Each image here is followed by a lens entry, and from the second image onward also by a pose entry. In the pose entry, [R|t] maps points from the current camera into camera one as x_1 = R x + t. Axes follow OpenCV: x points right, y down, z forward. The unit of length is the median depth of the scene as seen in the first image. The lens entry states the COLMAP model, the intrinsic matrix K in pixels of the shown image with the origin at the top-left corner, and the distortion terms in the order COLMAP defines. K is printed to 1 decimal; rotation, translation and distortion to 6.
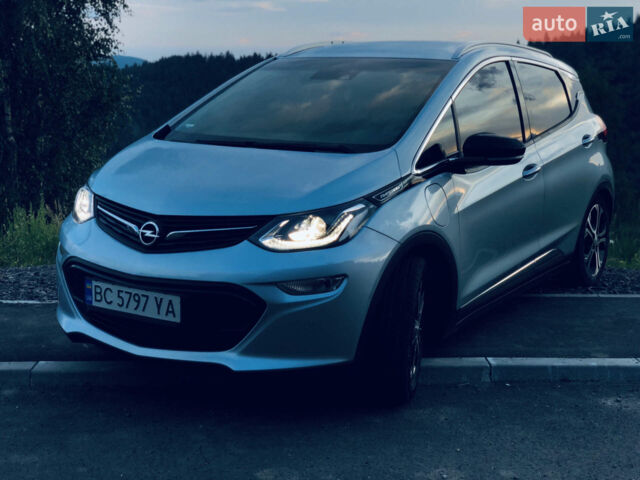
lens RADIAL K [[955.8, 0, 320.0], [0, 955.8, 240.0], [0, 0, 1]] dist [0.077205, -0.178524]
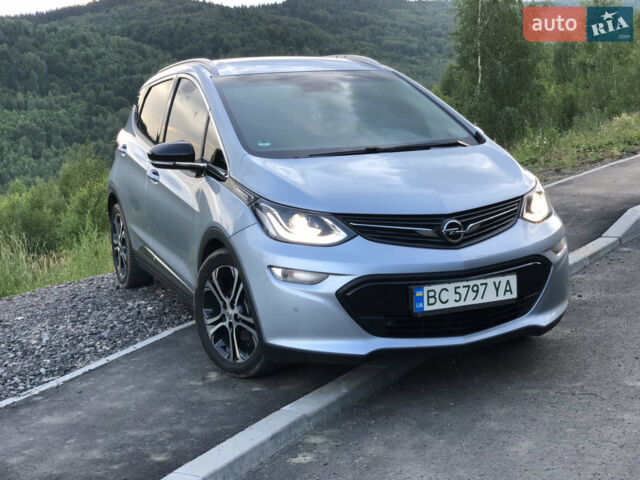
lens RADIAL K [[955.8, 0, 320.0], [0, 955.8, 240.0], [0, 0, 1]] dist [0.077205, -0.178524]
pose [[0.568511, -0.175894, 0.803652, -1.151673], [0.193677, 0.978035, 0.077052, -0.111396], [-0.799553, 0.111844, 0.590090, 0.485143]]
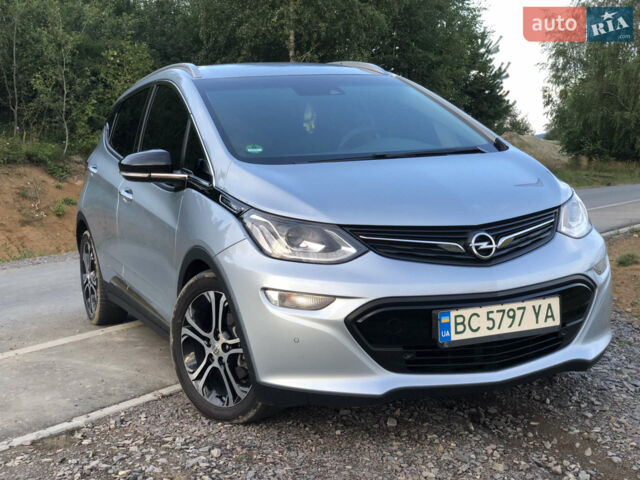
lens RADIAL K [[955.8, 0, 320.0], [0, 955.8, 240.0], [0, 0, 1]] dist [0.077205, -0.178524]
pose [[0.551786, -0.140149, 0.822126, -1.021611], [0.199584, 0.979325, 0.032993, -0.073663], [-0.809752, 0.145879, 0.568349, 0.613348]]
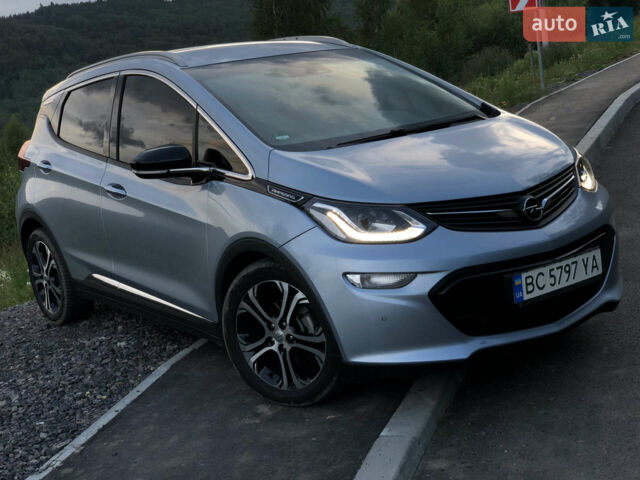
lens RADIAL K [[955.8, 0, 320.0], [0, 955.8, 240.0], [0, 0, 1]] dist [0.077205, -0.178524]
pose [[0.357527, -0.232758, 0.904432, -1.163949], [0.289504, 0.948360, 0.129620, -0.168952], [-0.887897, 0.215494, 0.406449, 0.809488]]
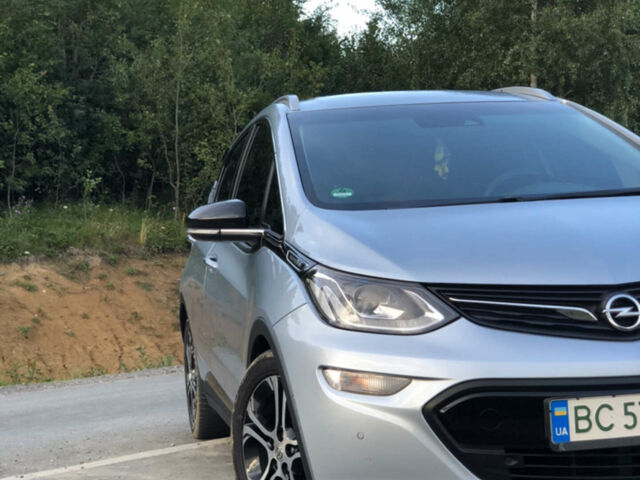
lens RADIAL K [[1274.0, 0, 320.0], [0, 1274.0, 240.0], [0, 0, 1]] dist [0.039378, 0.564972]
pose [[0.718823, -0.067287, 0.691930, -0.940460], [0.191943, 0.975826, -0.104508, -0.003329], [-0.668171, 0.207934, 0.714361, 0.507266]]
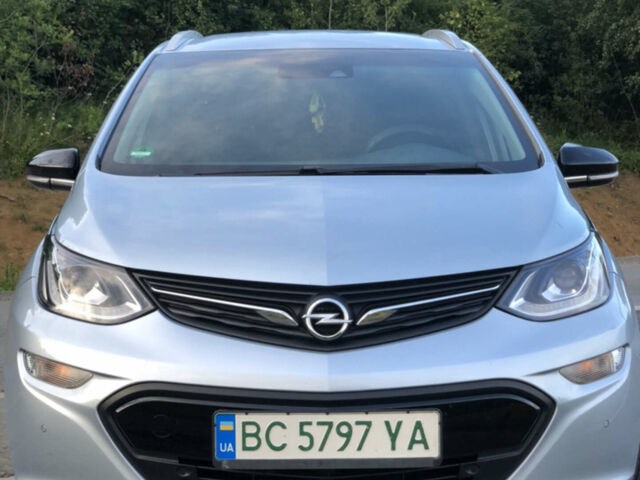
lens RADIAL K [[1274.0, 0, 320.0], [0, 1274.0, 240.0], [0, 0, 1]] dist [0.039378, 0.564972]
pose [[0.835074, -0.074002, 0.545138, -0.609959], [0.119126, 0.991725, -0.047859, -0.017819], [-0.537086, 0.104906, 0.836979, 0.346890]]
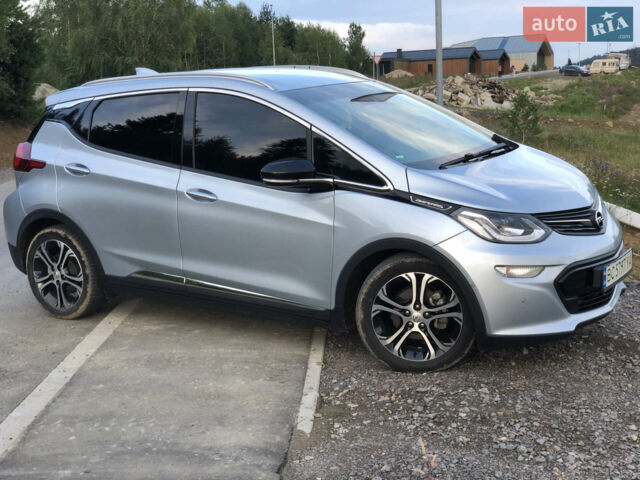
lens RADIAL K [[955.8, 0, 320.0], [0, 955.8, 240.0], [0, 0, 1]] dist [0.077205, -0.178524]
pose [[0.020659, -0.223658, 0.974449, -1.498329], [0.215882, 0.952662, 0.214080, -0.350086], [-0.976201, 0.205943, 0.067965, 1.304714]]
